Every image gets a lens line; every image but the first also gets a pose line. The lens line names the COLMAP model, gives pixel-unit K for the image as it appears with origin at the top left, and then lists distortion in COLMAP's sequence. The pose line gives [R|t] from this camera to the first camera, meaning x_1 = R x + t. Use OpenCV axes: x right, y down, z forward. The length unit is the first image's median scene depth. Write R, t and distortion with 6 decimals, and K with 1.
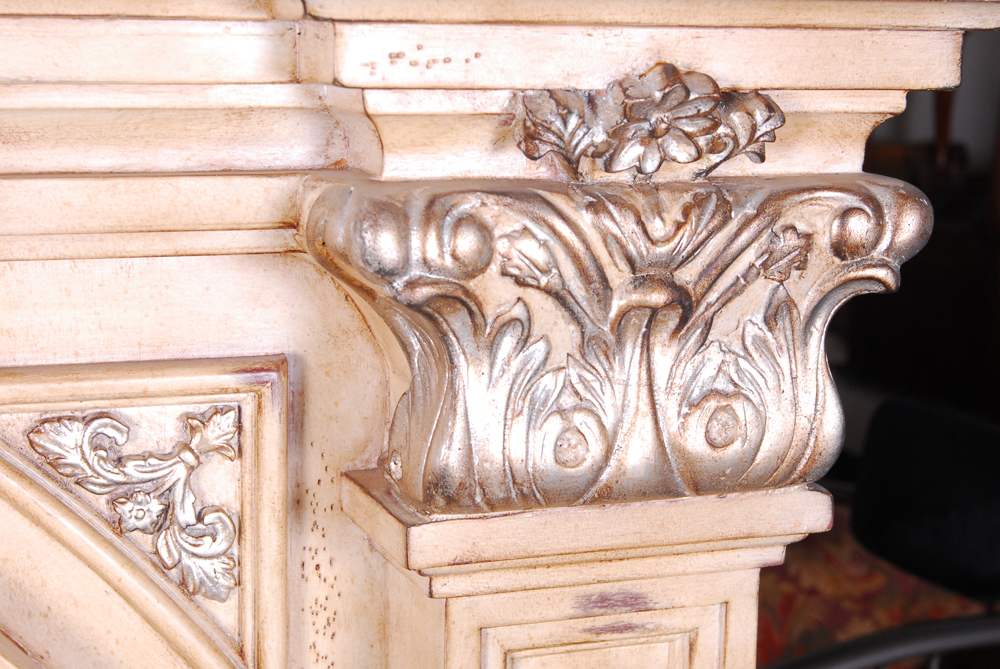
lens RADIAL K [[2035.8, 0, 500.4], [0, 2035.8, 330.5], [0, 0, 1]] dist [0.063484, 0.000000]
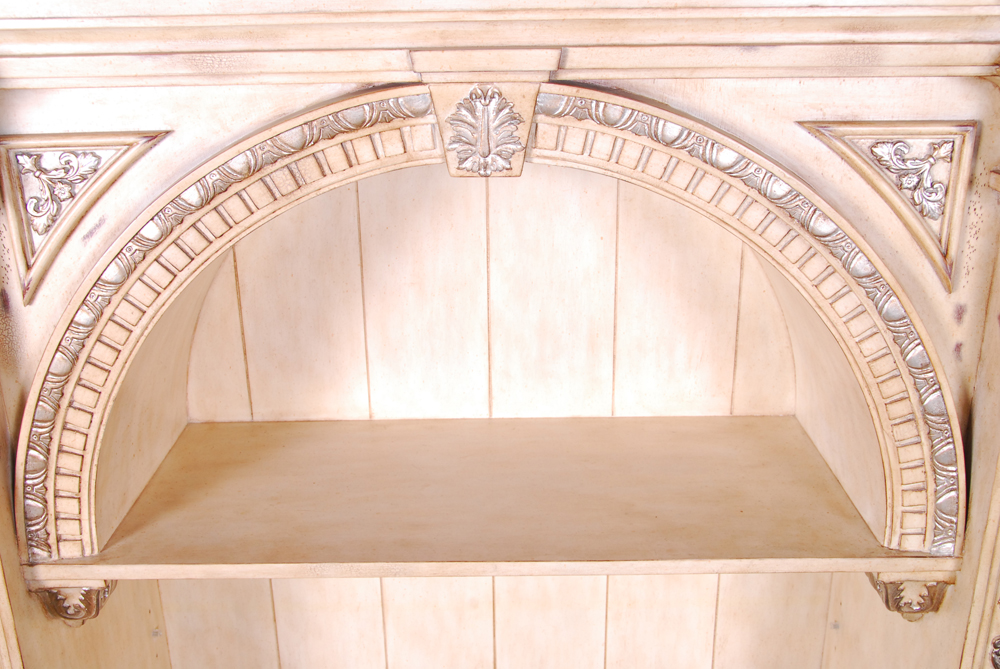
lens RADIAL K [[1069.6, 0, 446.2], [0, 1069.6, 351.9], [0, 0, 1]] dist [-0.051273, 0.000000]
pose [[0.930585, 0.093053, -0.354052, -0.225915], [-0.024230, 0.980690, 0.194061, 0.055408], [0.365273, -0.172011, 0.914870, -0.443165]]
